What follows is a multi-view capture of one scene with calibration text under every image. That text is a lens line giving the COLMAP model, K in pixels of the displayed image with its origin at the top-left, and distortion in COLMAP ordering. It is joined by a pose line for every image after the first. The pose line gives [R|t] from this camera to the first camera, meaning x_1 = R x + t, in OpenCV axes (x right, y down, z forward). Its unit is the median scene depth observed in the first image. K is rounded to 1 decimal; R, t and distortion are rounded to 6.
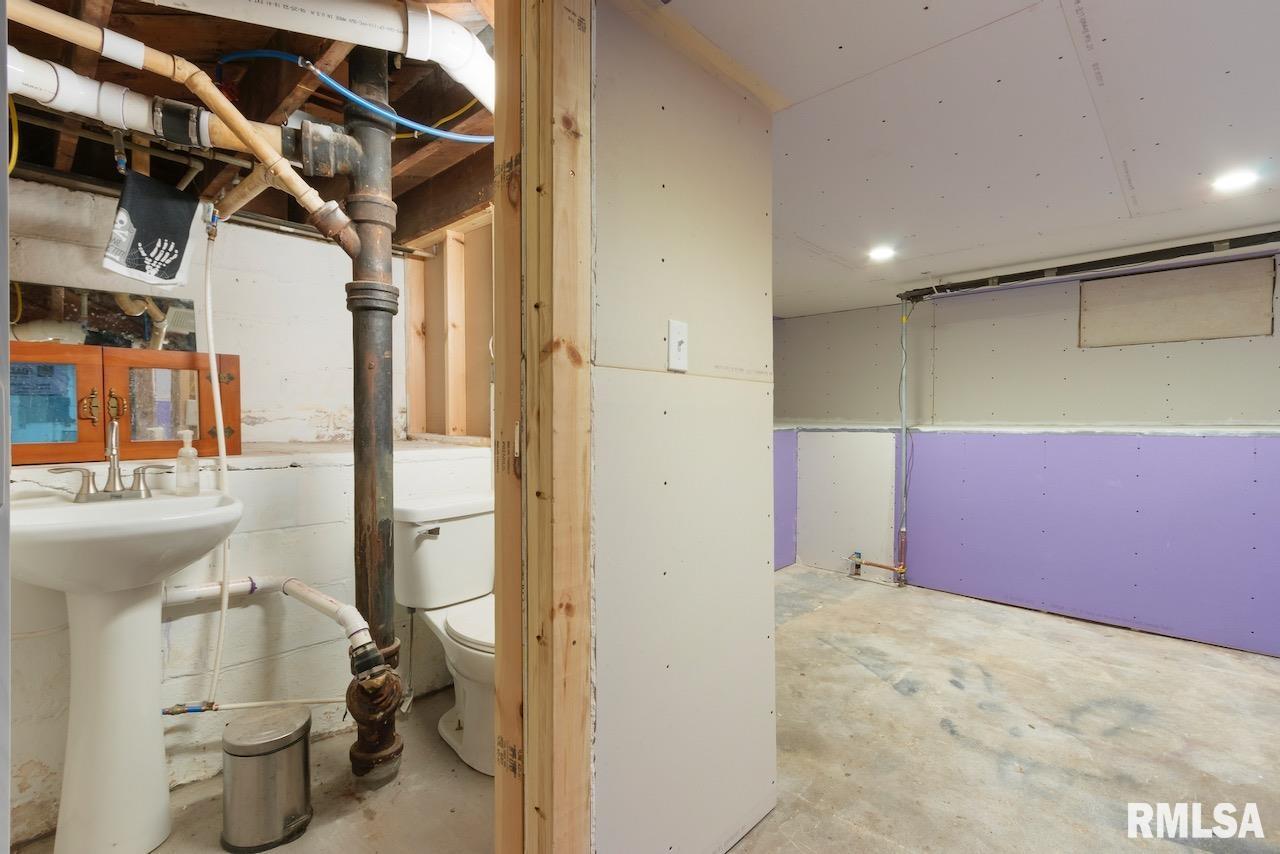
lens RADIAL K [[590.2, 0, 638.6], [0, 590.2, 426.6], [0, 0, 1]] dist [0.009312, -0.002860]
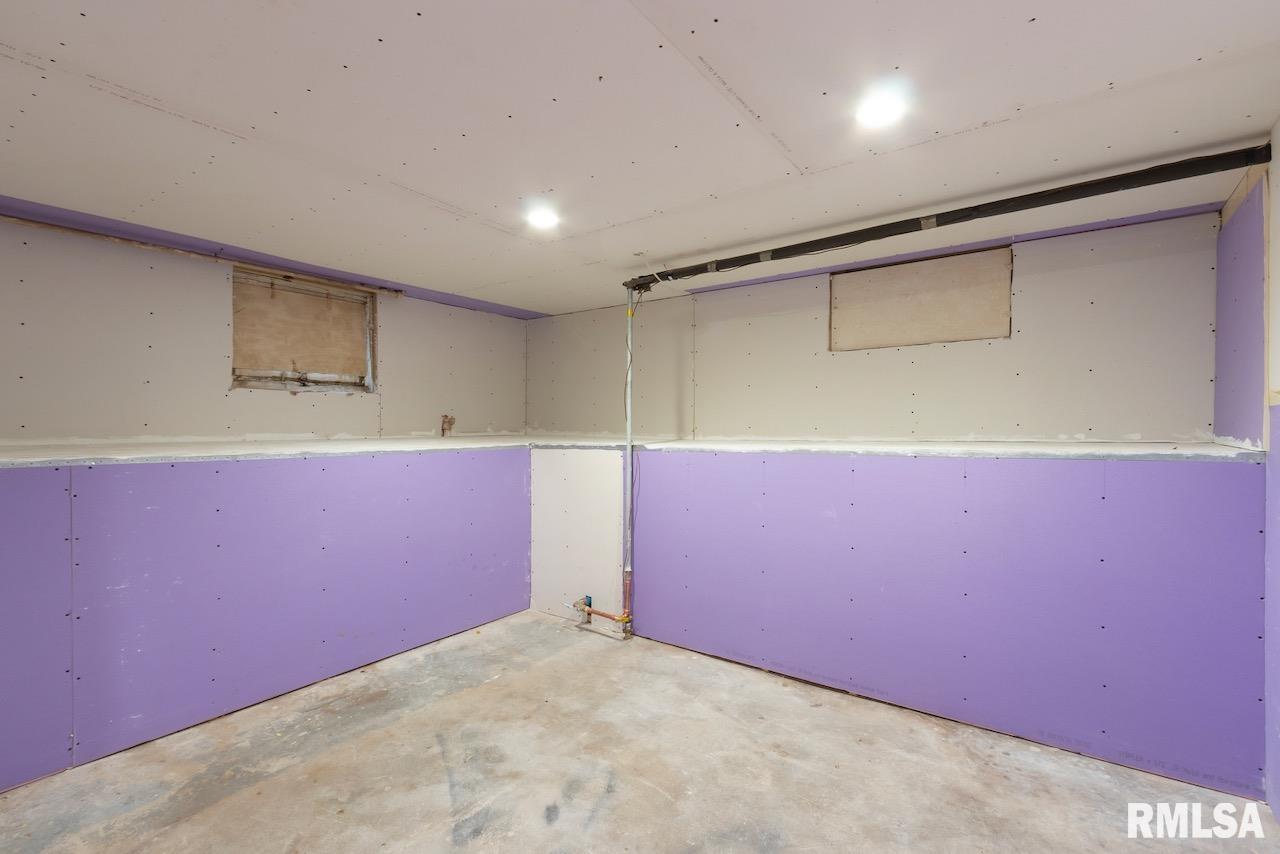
lens RADIAL K [[590.2, 0, 639.4], [0, 590.2, 430.5], [0, 0, 1]] dist [0.009312, -0.002860]
pose [[0.991557, 0.000383, 0.129670, 0.420170], [0.001373, 0.999909, -0.013448, -0.007460], [-0.129663, 0.013513, 0.991466, 0.217388]]
